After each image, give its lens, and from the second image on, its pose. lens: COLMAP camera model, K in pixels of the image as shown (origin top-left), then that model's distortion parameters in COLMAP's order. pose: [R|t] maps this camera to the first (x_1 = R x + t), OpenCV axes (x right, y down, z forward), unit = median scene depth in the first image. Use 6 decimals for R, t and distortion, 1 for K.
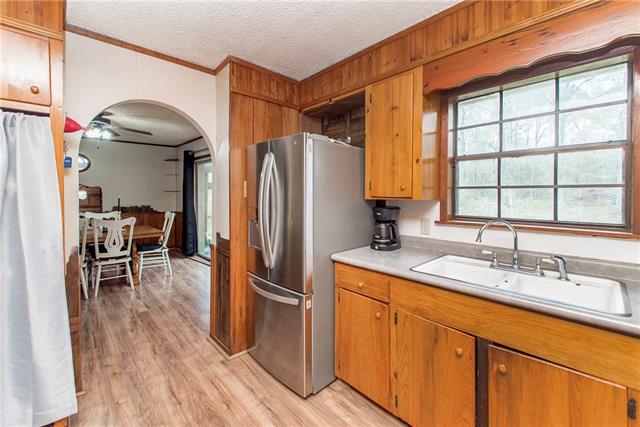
lens RADIAL K [[275.7, 0, 326.6], [0, 275.7, 197.2], [0, 0, 1]] dist [0.005111, -0.002366]
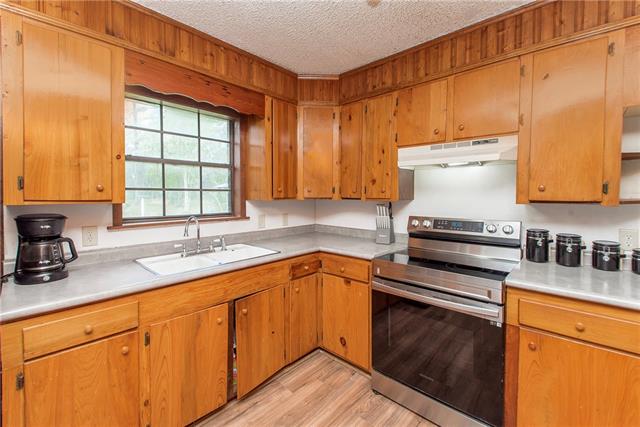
lens RADIAL K [[275.7, 0, 319.7], [0, 275.7, 199.7], [0, 0, 1]] dist [0.005111, -0.002366]
pose [[-0.071518, -0.020222, 0.997234, -0.620503], [0.010239, 0.999727, 0.021007, -0.012734], [-0.997387, 0.011713, -0.071291, 0.483437]]
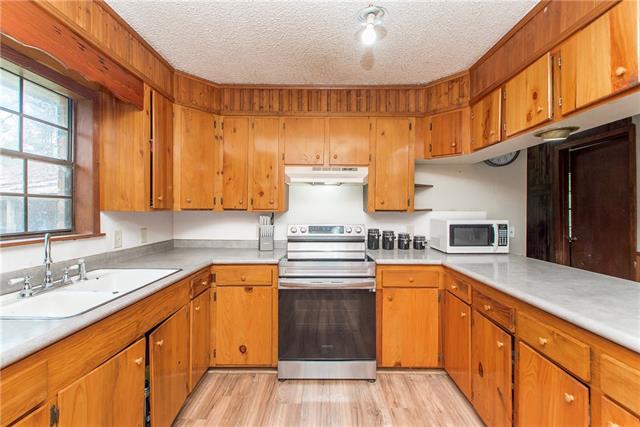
lens RADIAL K [[275.7, 0, 324.2], [0, 275.7, 209.8], [0, 0, 1]] dist [0.005111, -0.002366]
pose [[-0.734961, -0.003107, 0.678102, -0.529102], [0.002254, 0.999973, 0.007025, 0.005711], [-0.678105, 0.006692, -0.734934, 0.984577]]
